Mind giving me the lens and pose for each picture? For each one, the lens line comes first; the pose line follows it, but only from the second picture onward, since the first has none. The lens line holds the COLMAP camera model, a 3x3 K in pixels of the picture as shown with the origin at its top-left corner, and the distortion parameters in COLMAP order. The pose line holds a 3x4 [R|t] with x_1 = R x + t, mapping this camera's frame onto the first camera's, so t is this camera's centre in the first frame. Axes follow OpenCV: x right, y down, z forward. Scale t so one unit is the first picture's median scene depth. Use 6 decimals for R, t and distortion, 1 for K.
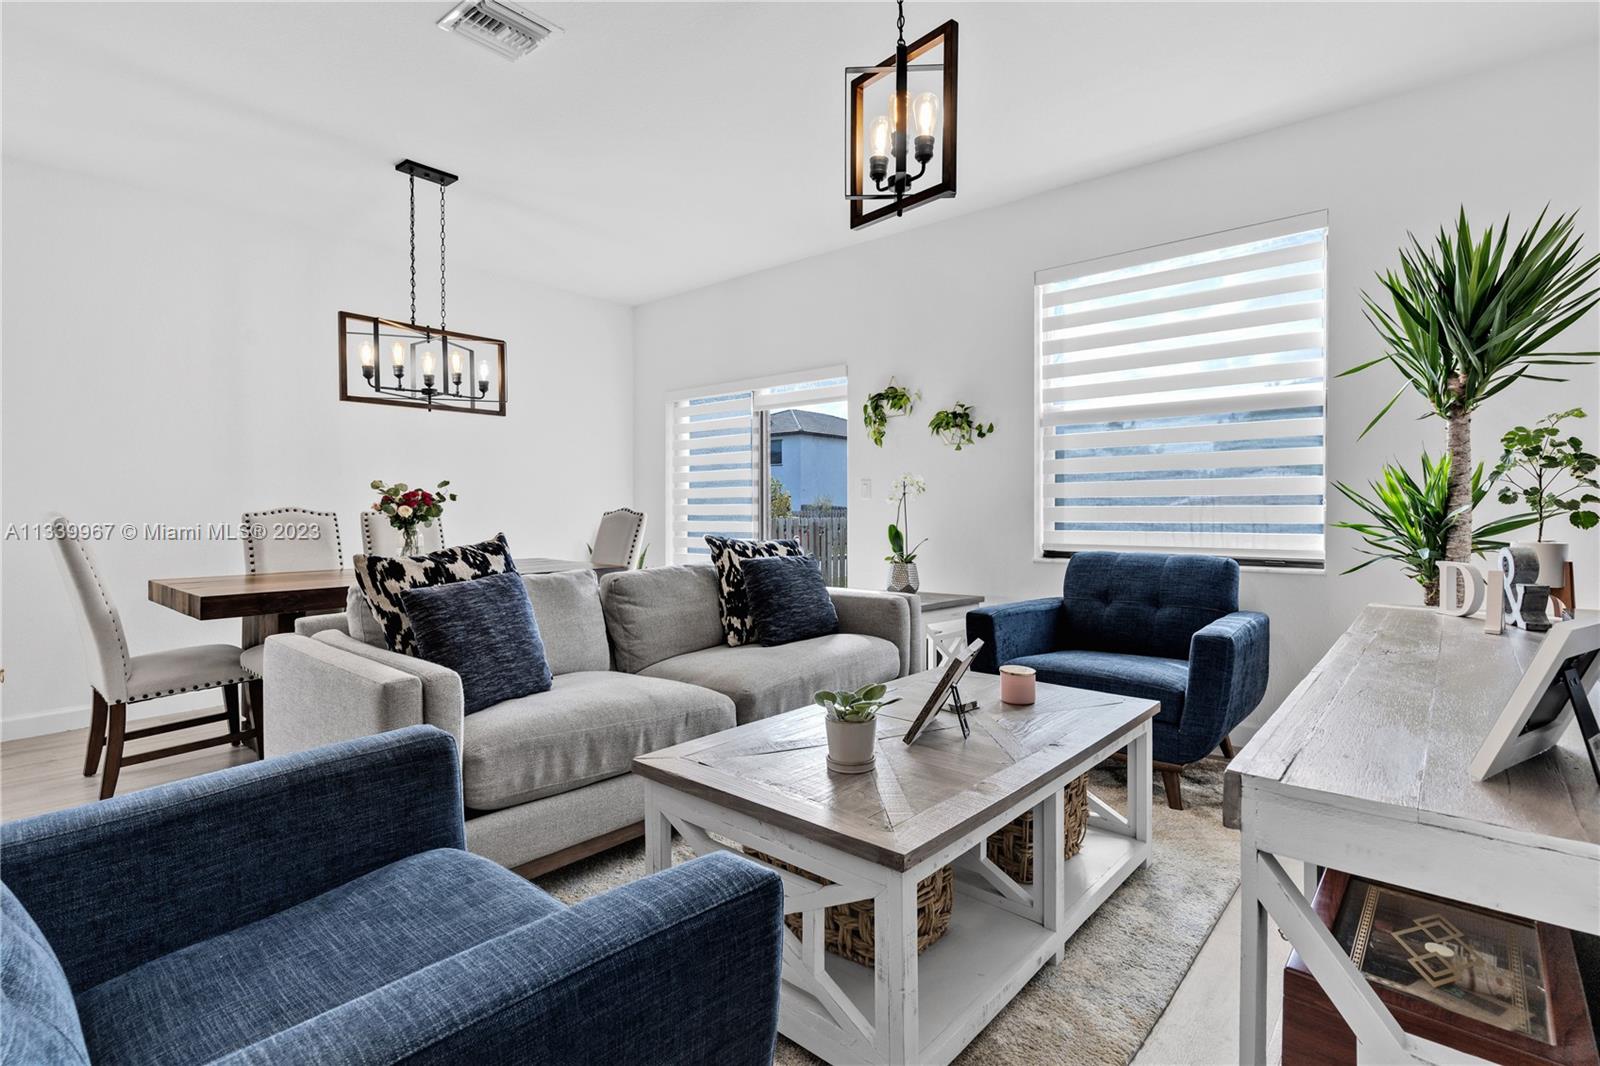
lens RADIAL K [[765.1, 0, 802.4], [0, 765.1, 505.8], [0, 0, 1]] dist [0.013453, 0.000833]
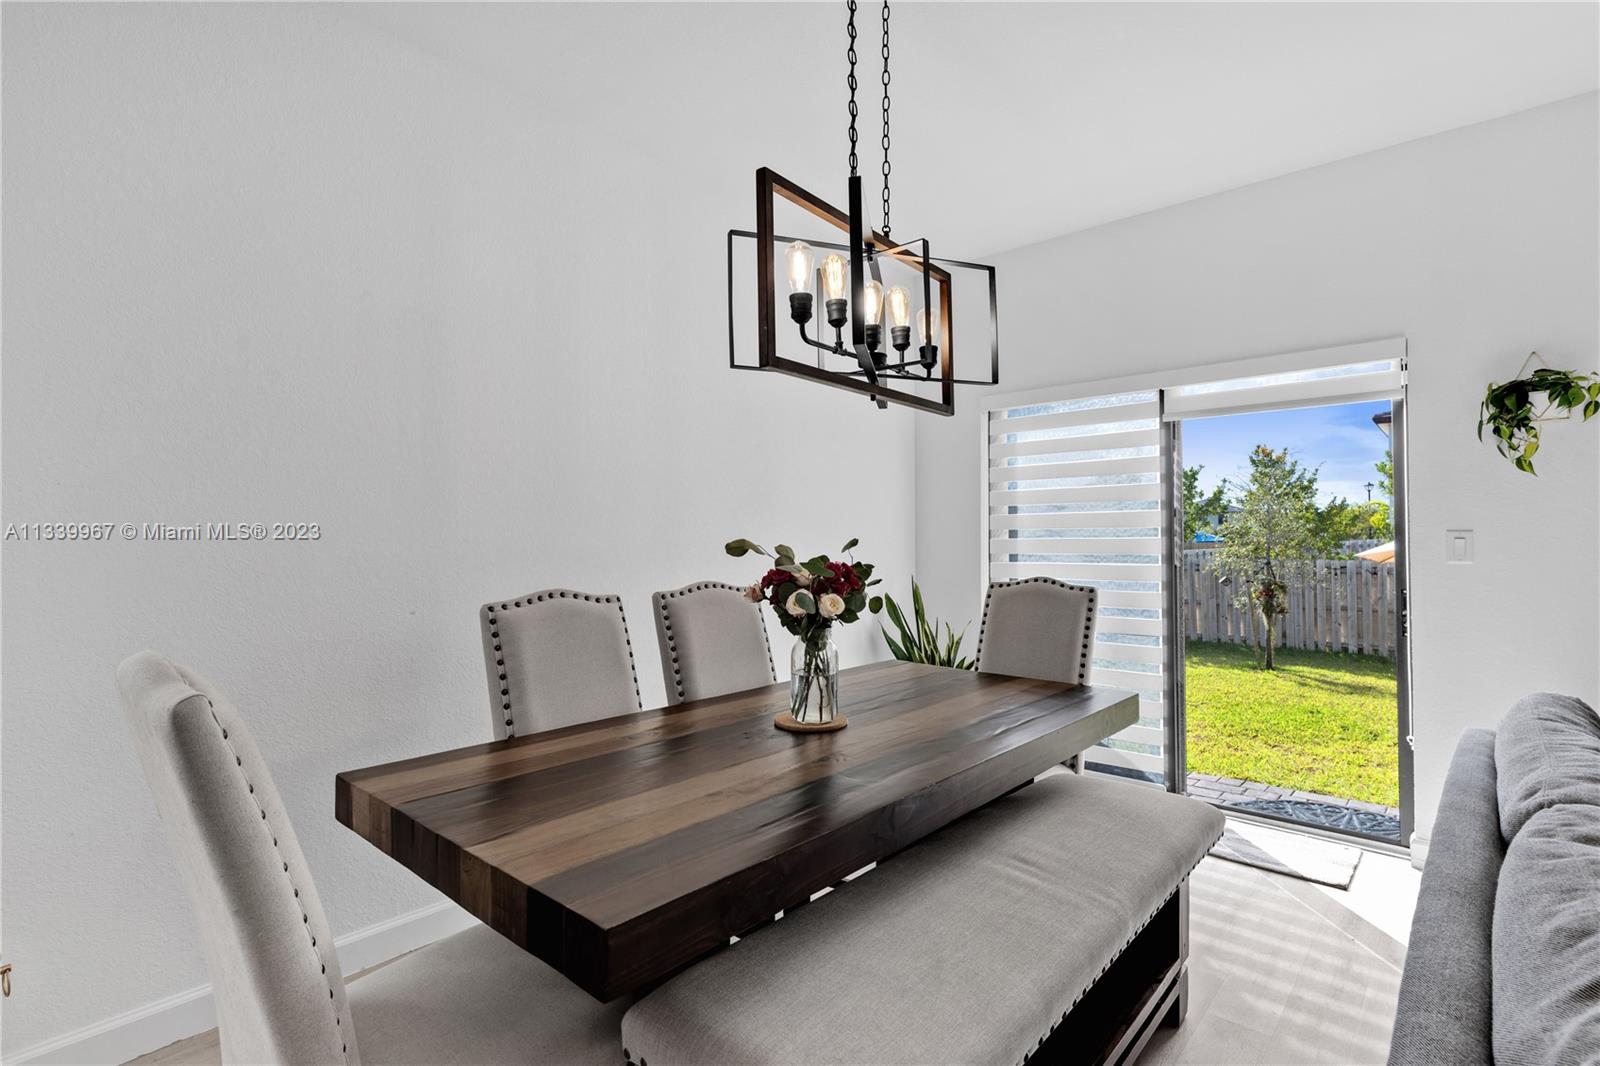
lens RADIAL K [[765.1, 0, 805.1], [0, 765.1, 521.8], [0, 0, 1]] dist [0.013453, 0.000833]
pose [[0.999989, -0.000146, -0.004791, -0.478479], [0.000032, 0.999714, -0.023924, -0.030228], [0.004794, 0.023923, 0.999702, 0.465971]]
